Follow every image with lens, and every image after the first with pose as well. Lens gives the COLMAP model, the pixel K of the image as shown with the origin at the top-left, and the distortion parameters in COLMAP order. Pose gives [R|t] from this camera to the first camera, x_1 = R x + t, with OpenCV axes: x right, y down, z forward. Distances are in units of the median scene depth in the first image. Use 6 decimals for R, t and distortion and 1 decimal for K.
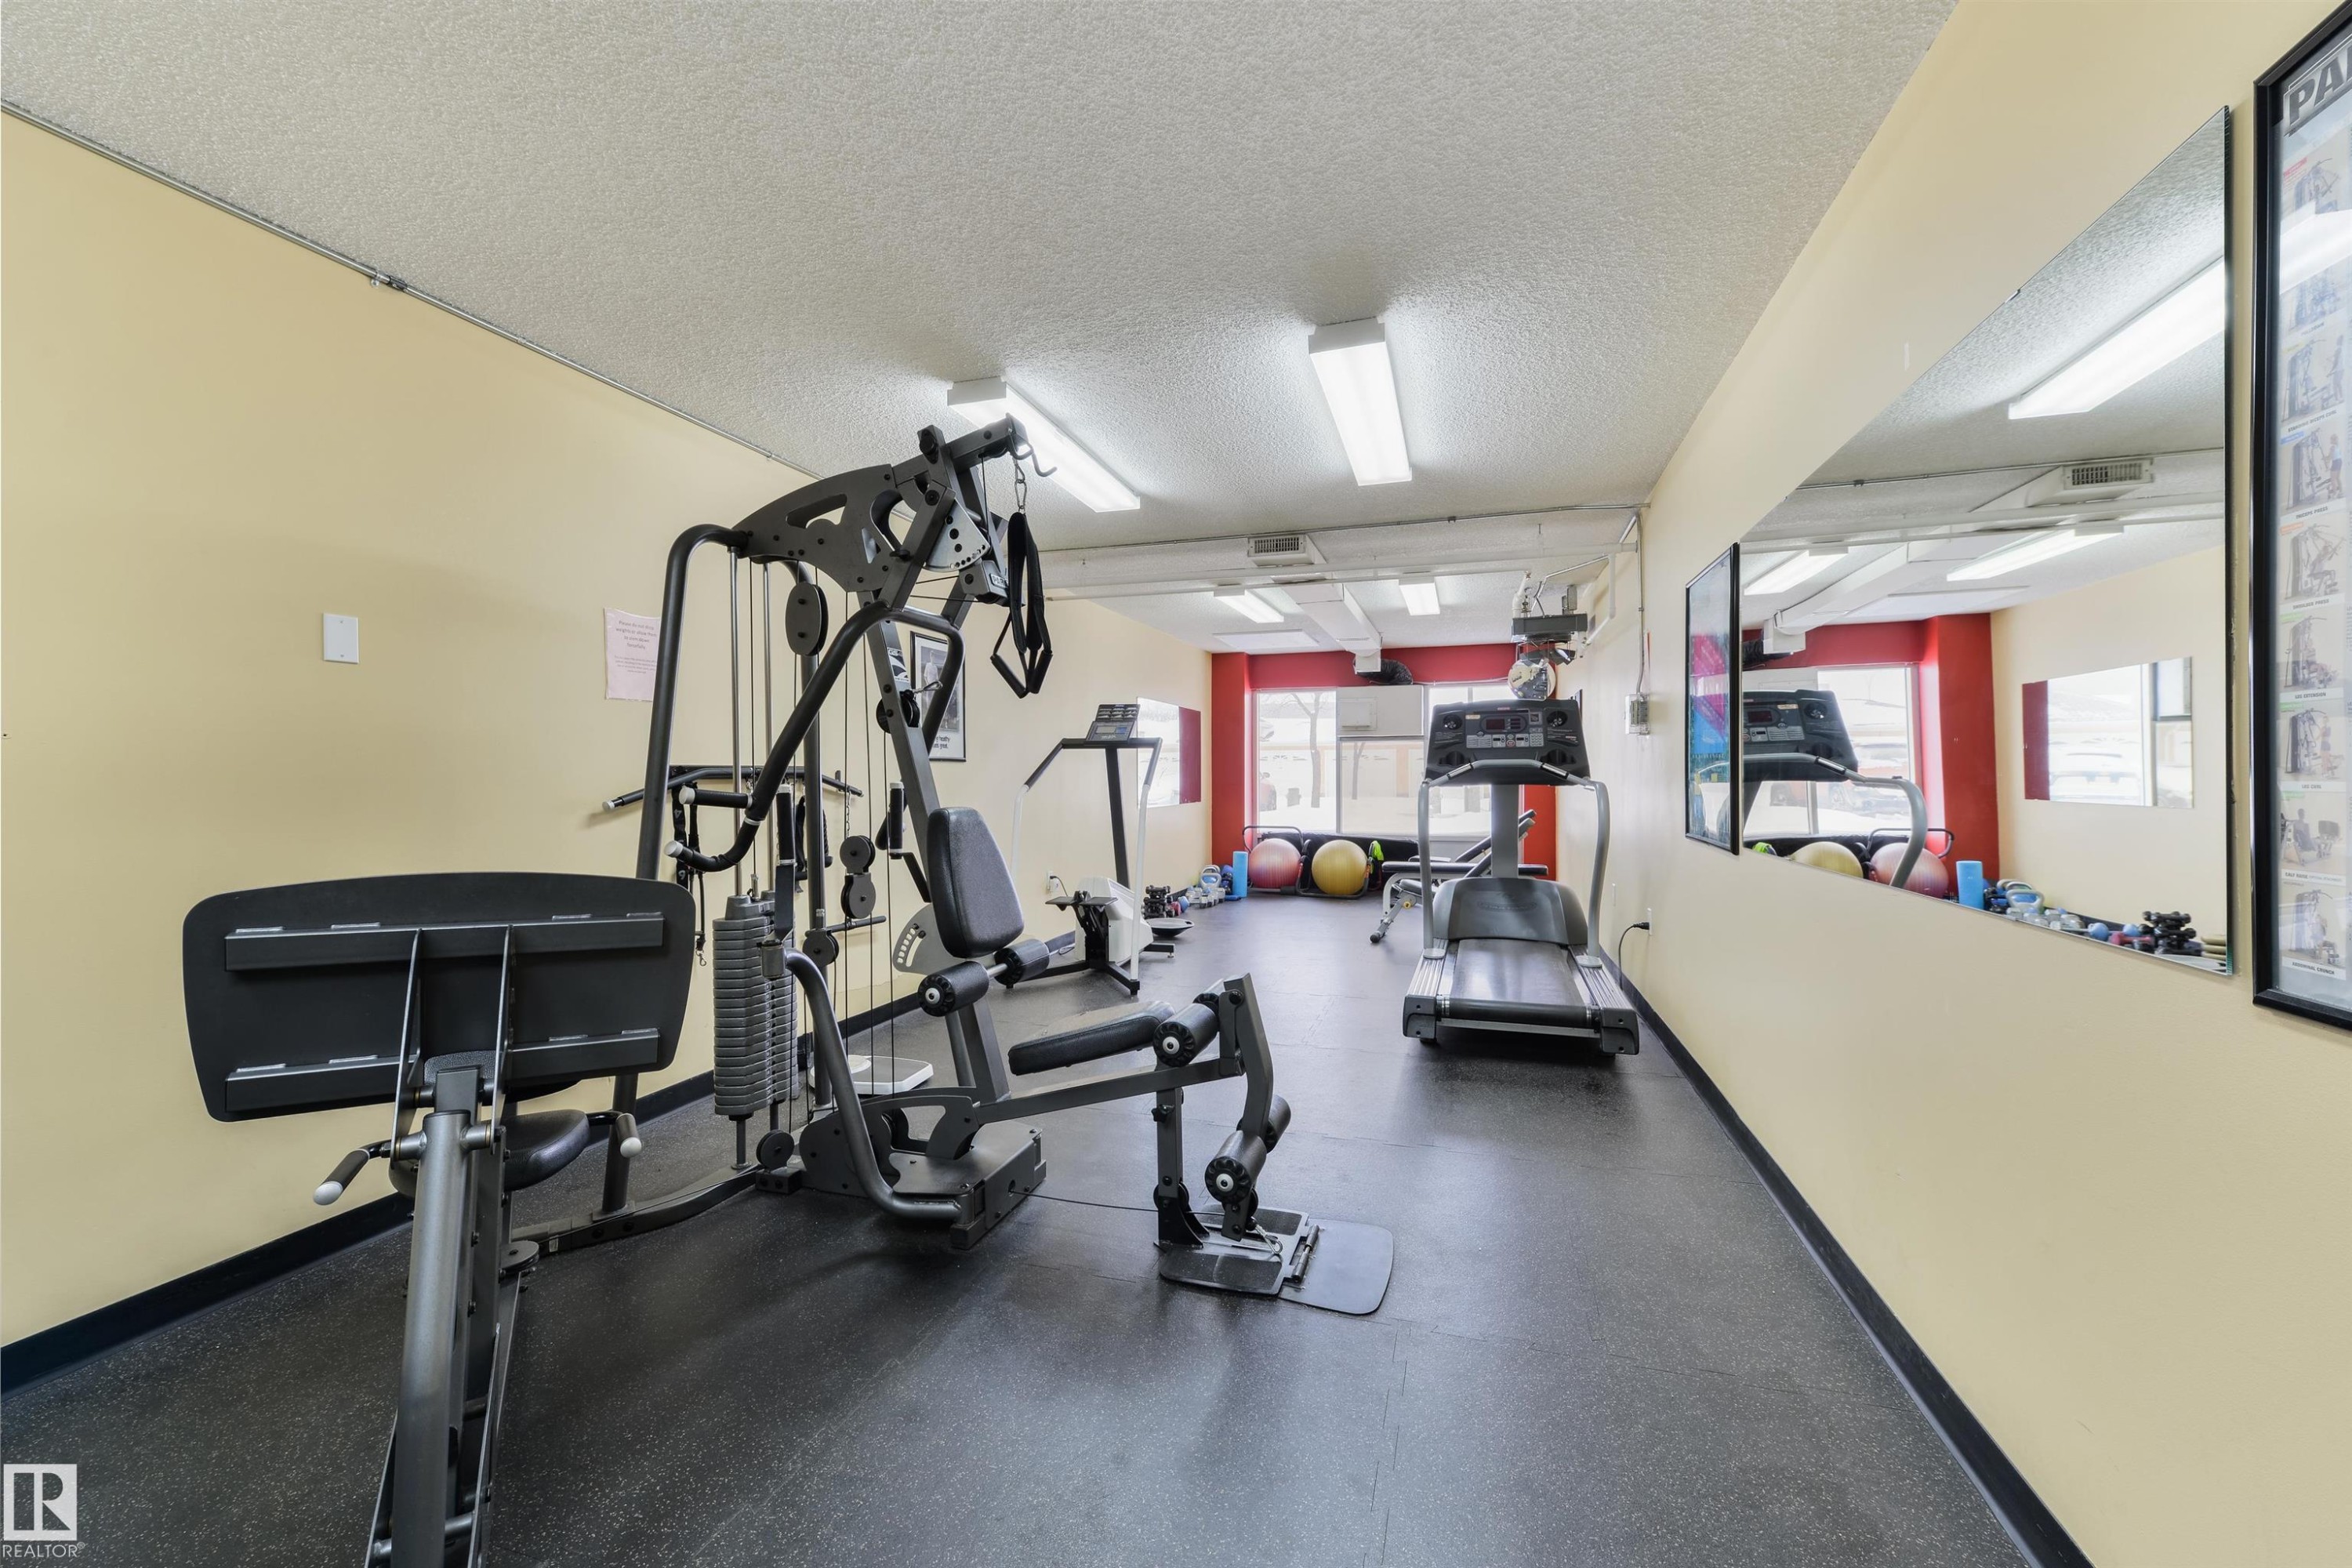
lens RADIAL K [[928.6, 0, 1197.2], [0, 928.6, 778.4], [0, 0, 1]] dist [0.001537, -0.000339]
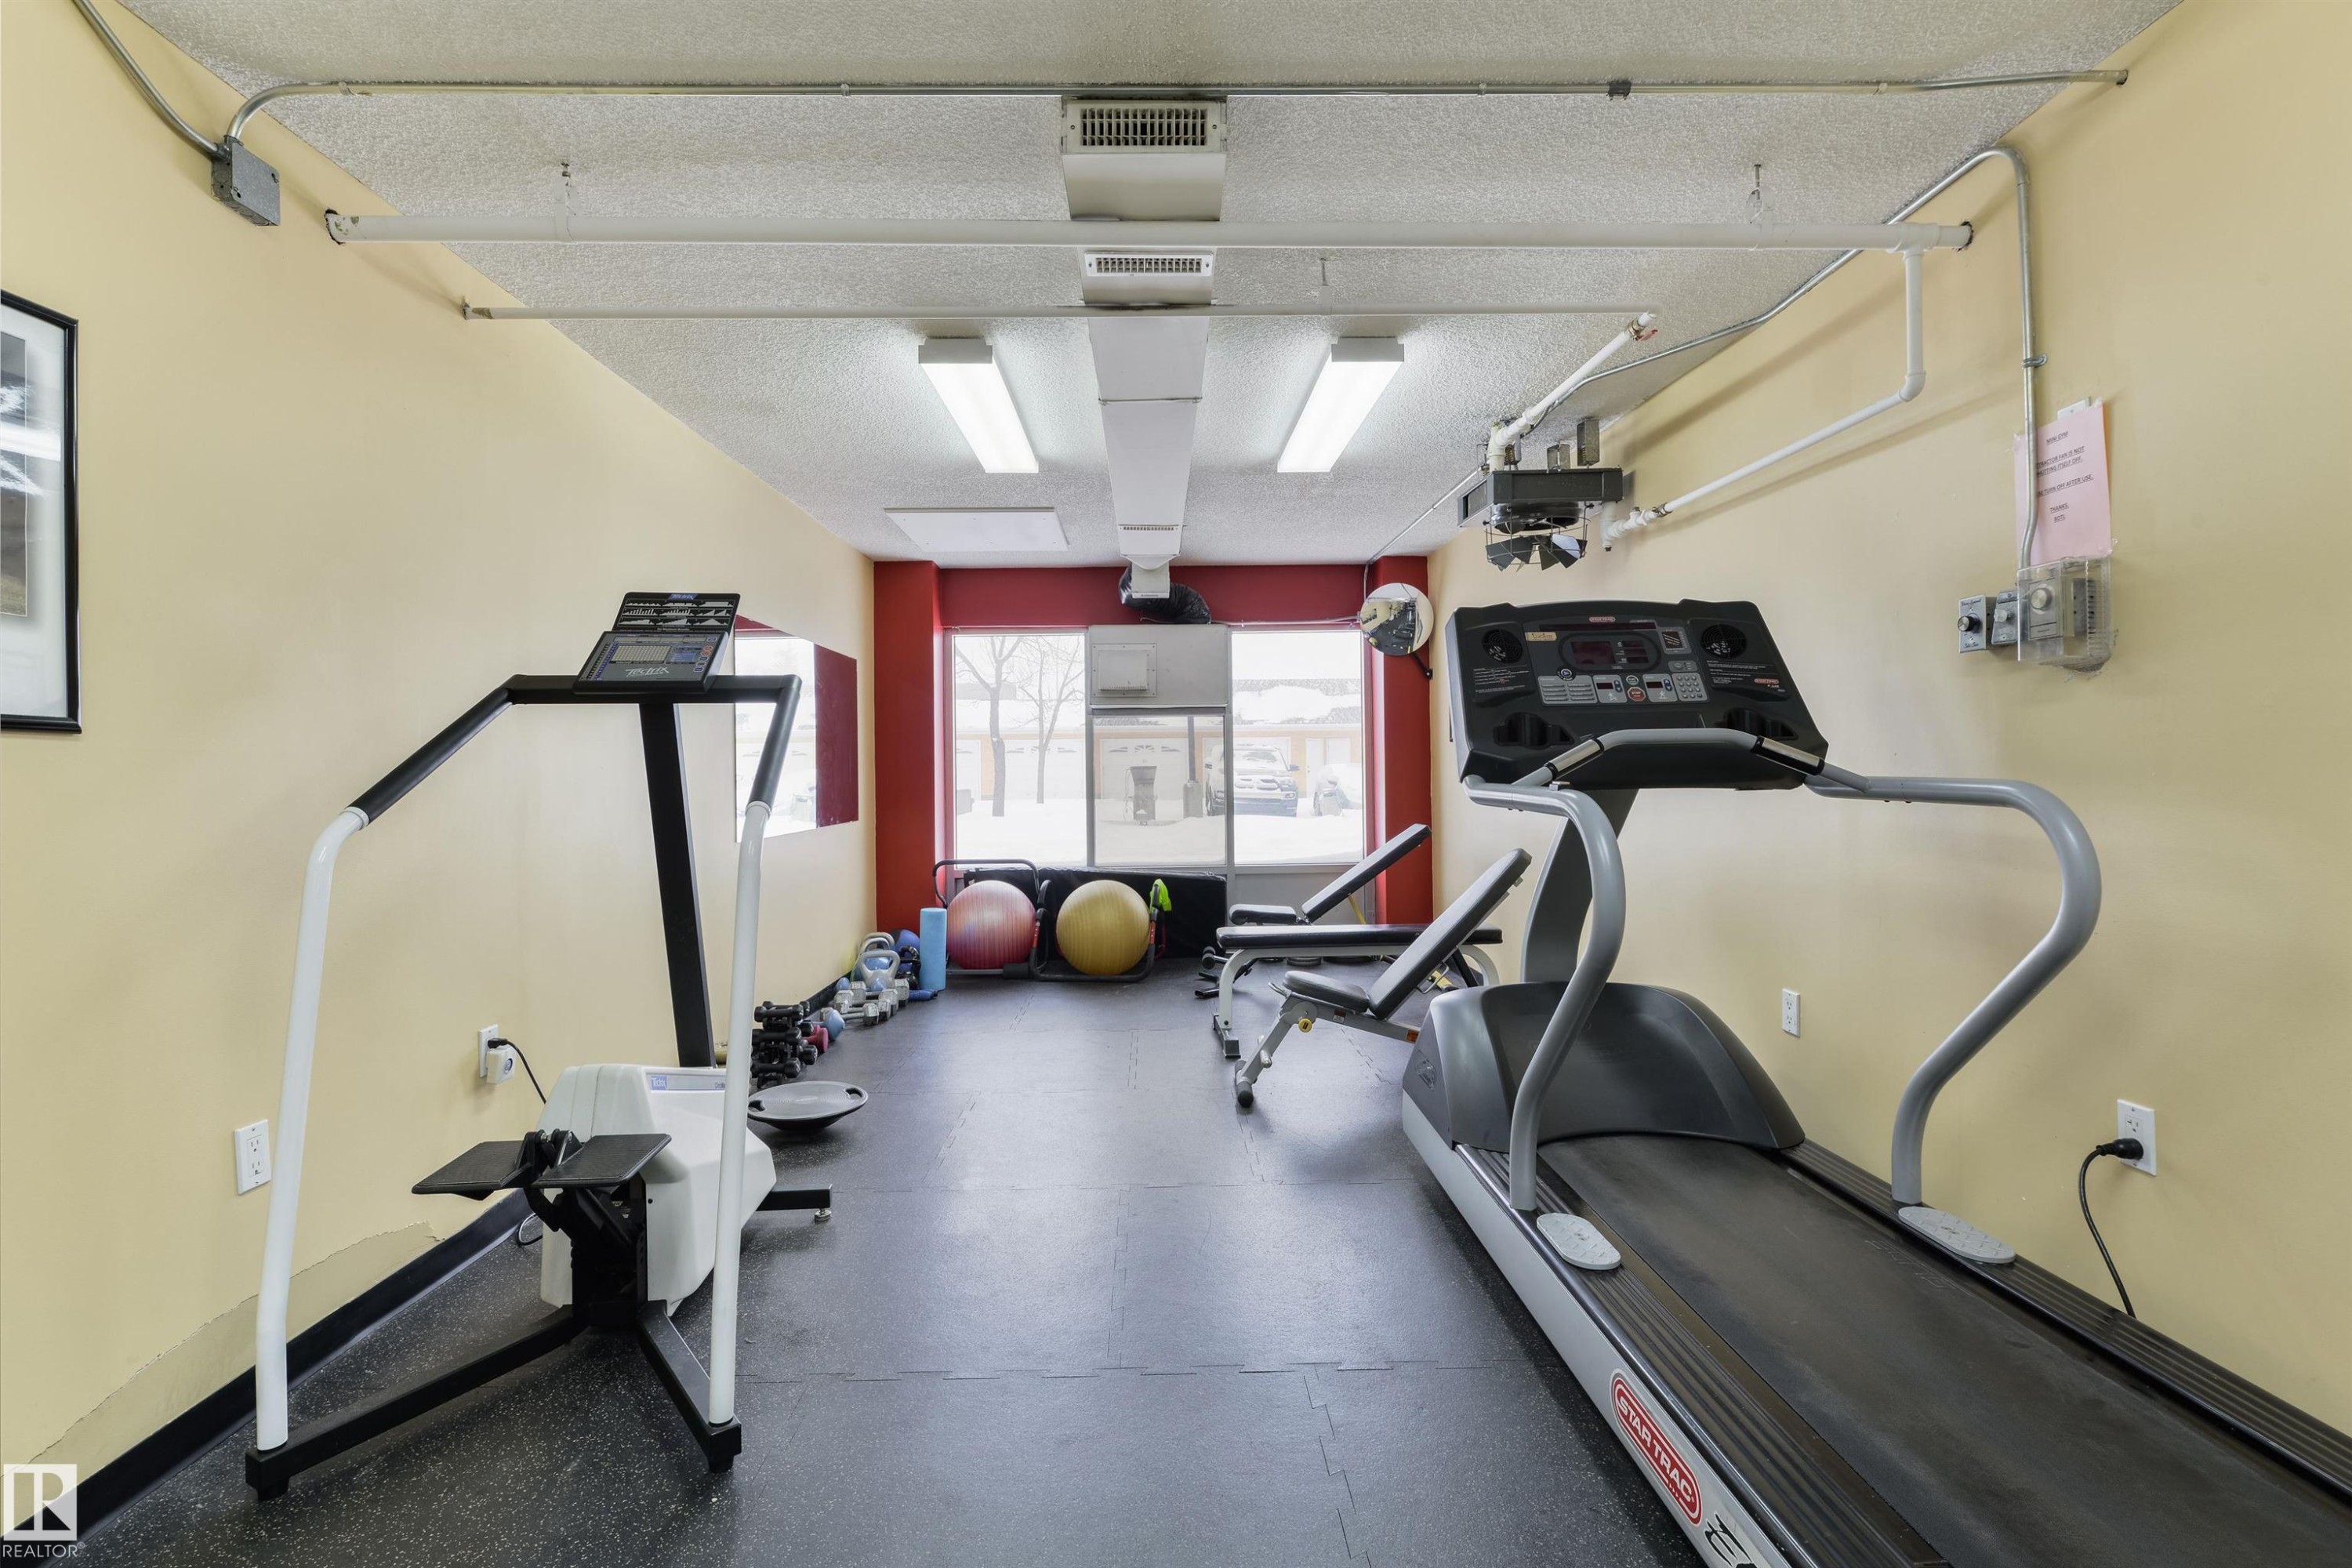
lens RADIAL K [[1074.0, 0, 1176.0], [0, 1074.0, 759.2], [0, 0, 1]] dist [0.000558, -0.000225]
pose [[0.947947, -0.004661, 0.318393, -0.021863], [0.009682, 0.999852, -0.014189, -0.000966], [-0.318280, 0.016533, 0.947852, 0.357794]]
